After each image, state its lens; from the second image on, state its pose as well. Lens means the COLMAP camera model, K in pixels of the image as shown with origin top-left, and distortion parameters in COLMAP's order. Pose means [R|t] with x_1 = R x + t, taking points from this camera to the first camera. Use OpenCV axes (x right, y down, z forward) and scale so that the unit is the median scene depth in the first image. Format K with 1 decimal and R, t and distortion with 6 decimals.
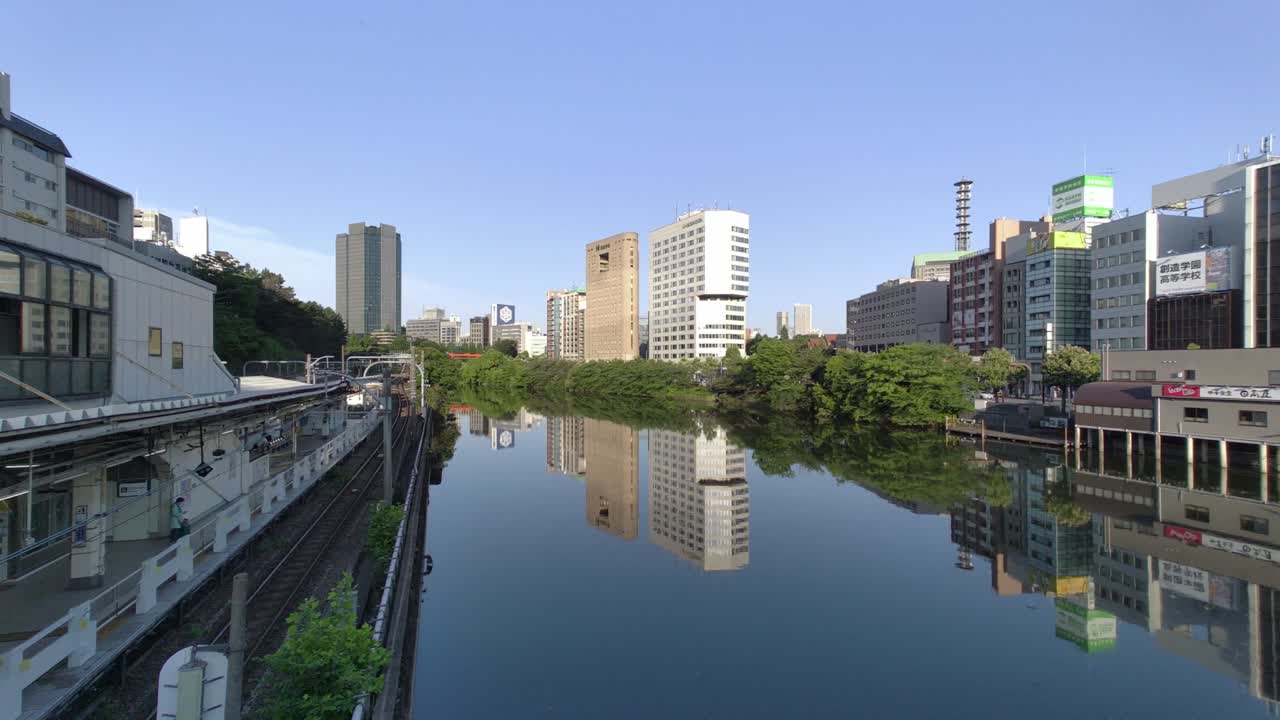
lens RADIAL K [[579.6, 0, 640.0], [0, 579.6, 360.0], [0, 0, 1]] dist [-0.002570, 0.000025]
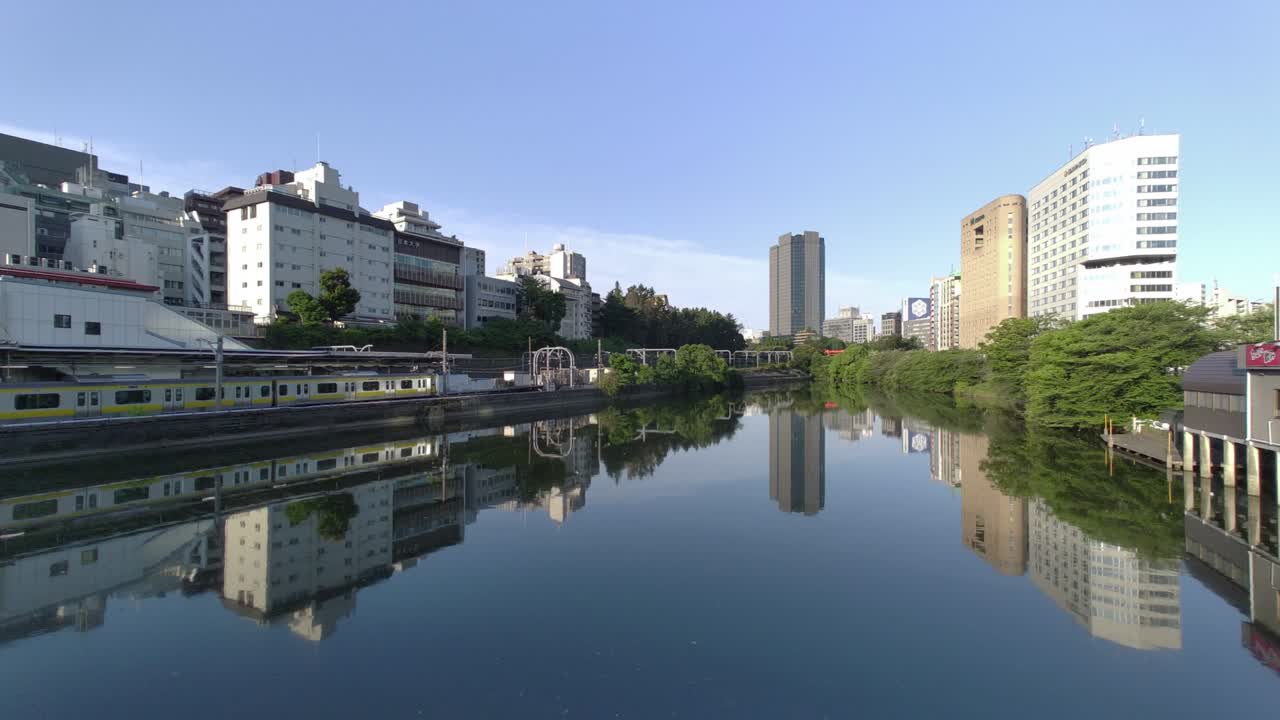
lens RADIAL K [[574.3, 0, 640.0], [0, 574.3, 360.0], [0, 0, 1]] dist [0.019071, 0.000323]
pose [[0.729518, -0.007904, -0.683916, 0.153247], [0.007152, 0.999967, -0.003928, 0.009634], [0.683925, -0.002026, 0.729550, 0.051781]]
